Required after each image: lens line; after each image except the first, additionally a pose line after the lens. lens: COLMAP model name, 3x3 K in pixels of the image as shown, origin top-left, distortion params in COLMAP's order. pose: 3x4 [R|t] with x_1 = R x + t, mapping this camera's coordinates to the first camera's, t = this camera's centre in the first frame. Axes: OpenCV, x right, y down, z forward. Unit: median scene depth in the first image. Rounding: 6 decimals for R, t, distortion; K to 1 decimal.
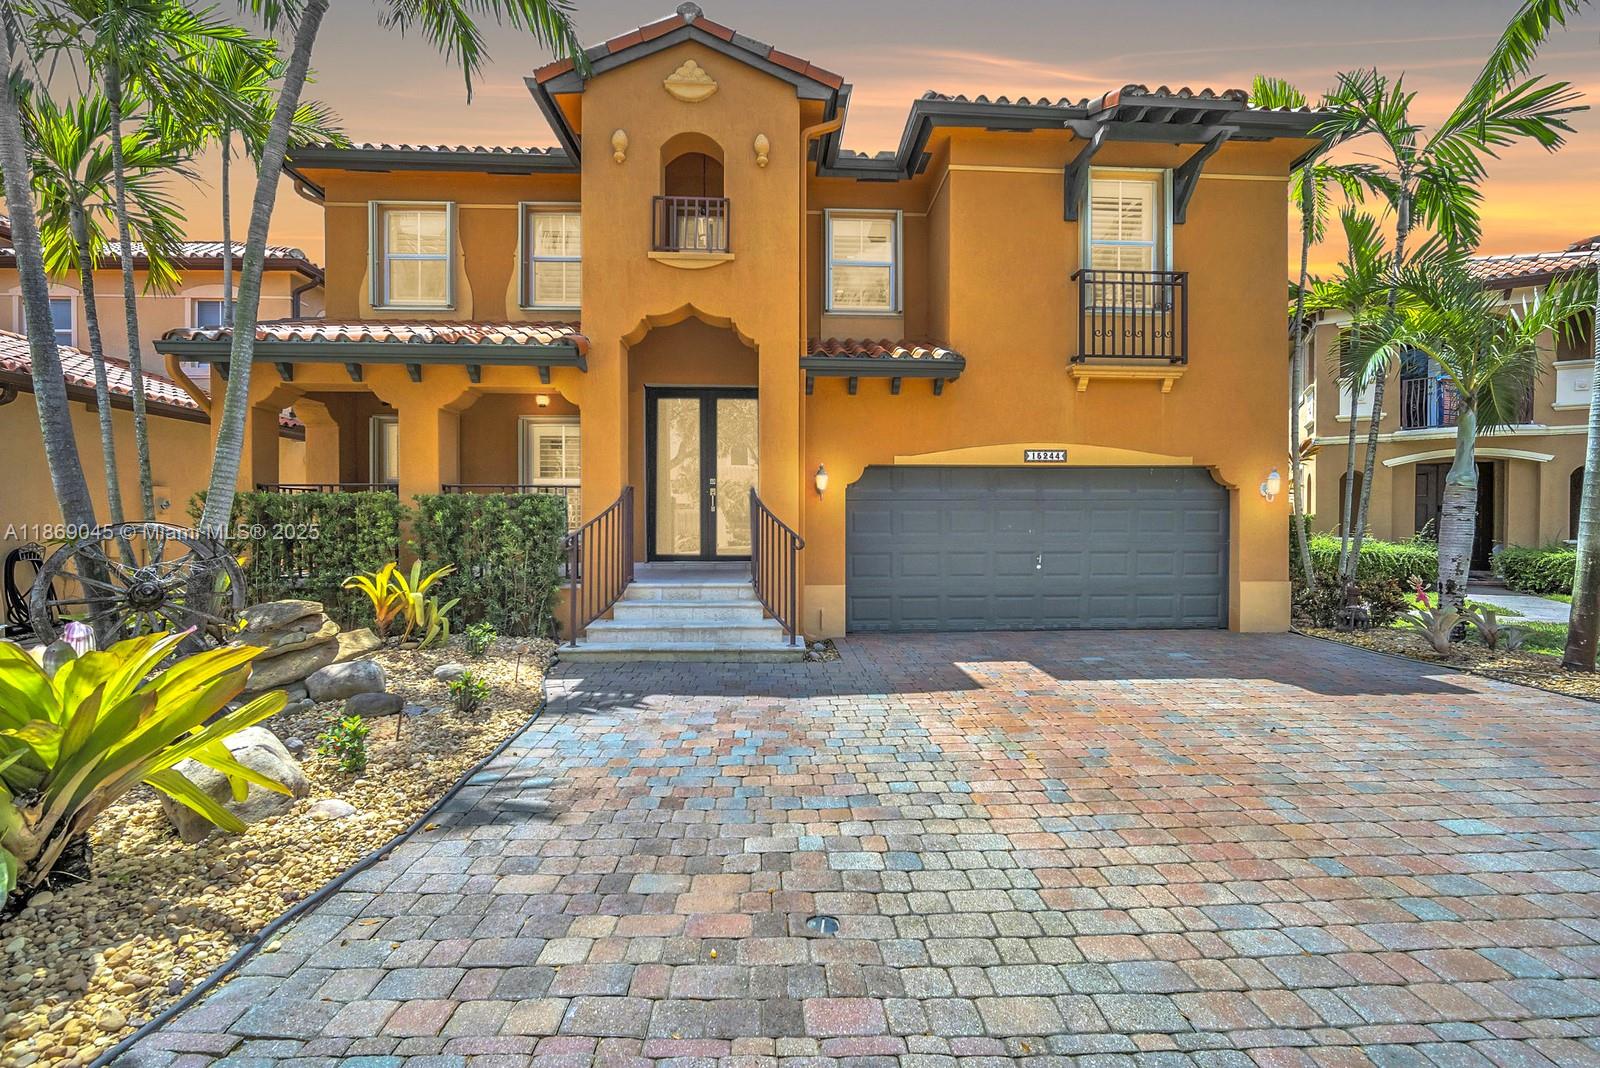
lens RADIAL K [[711.5, 0, 799.5], [0, 711.5, 516.3], [0, 0, 1]] dist [-0.005160, -0.000101]
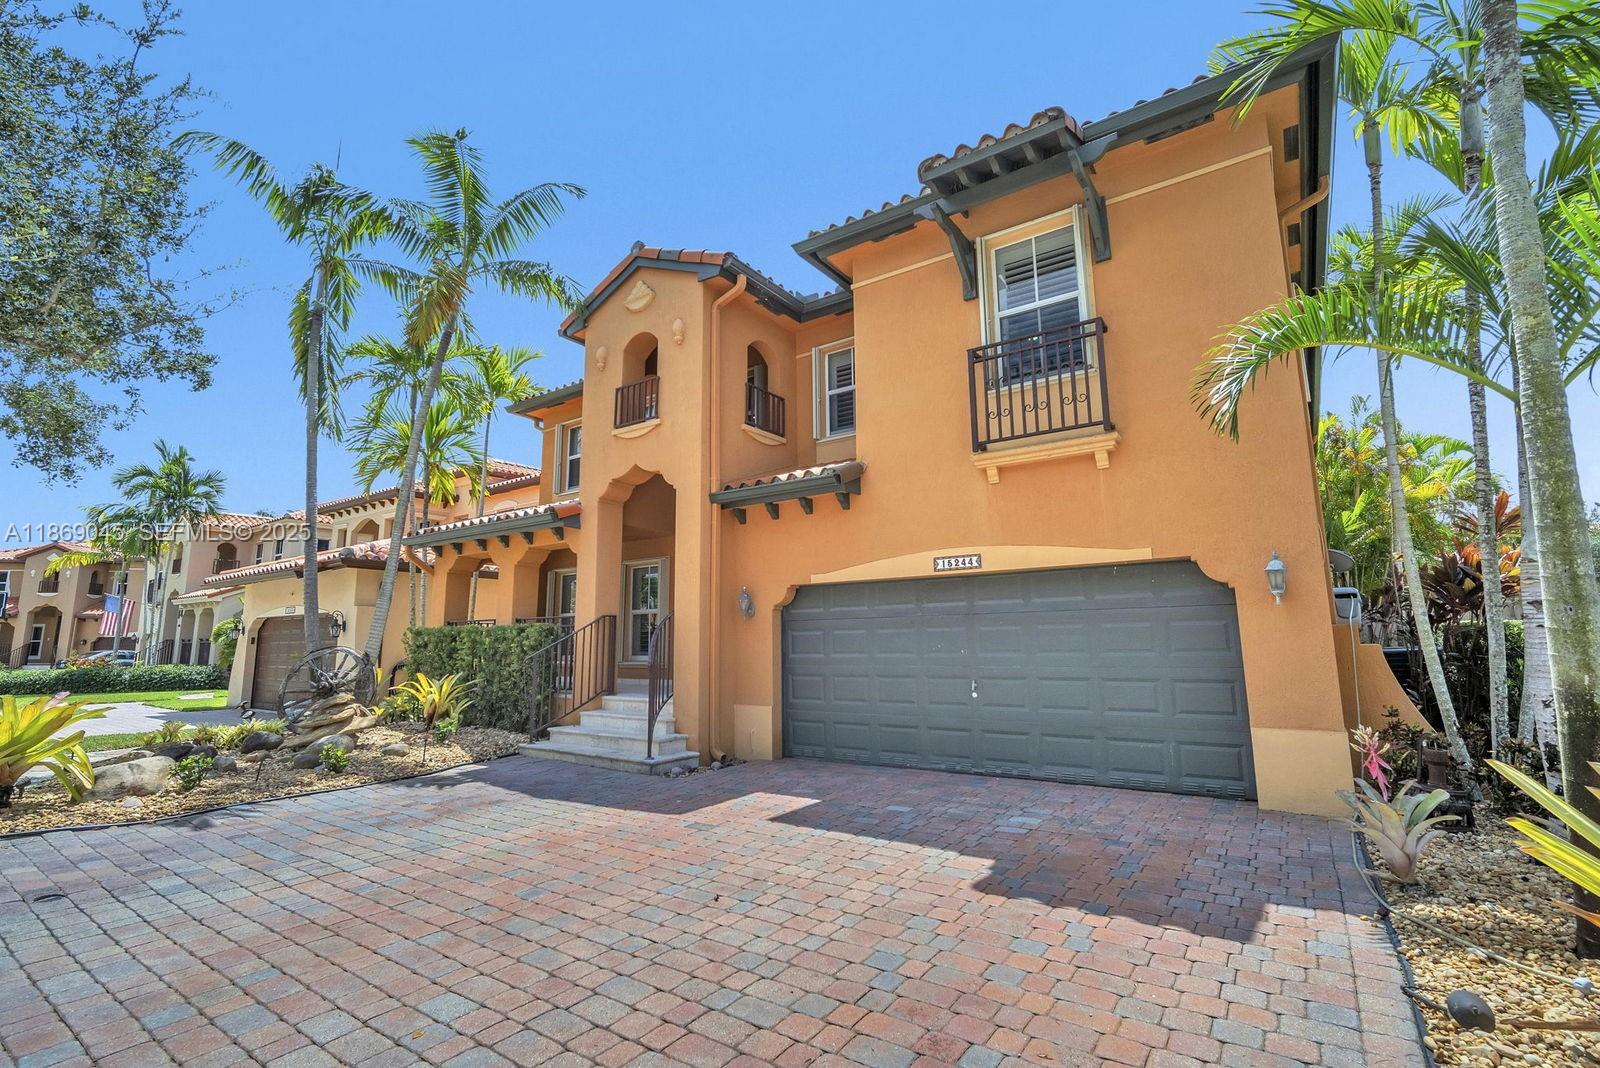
lens RADIAL K [[711.5, 0, 799.5], [0, 711.5, 516.3], [0, 0, 1]] dist [-0.005160, -0.000101]
pose [[0.787010, -0.117201, -0.605706, 0.735387], [0.015162, 0.985168, -0.170924, 0.004246], [0.616754, 0.125335, 0.777113, 0.207163]]
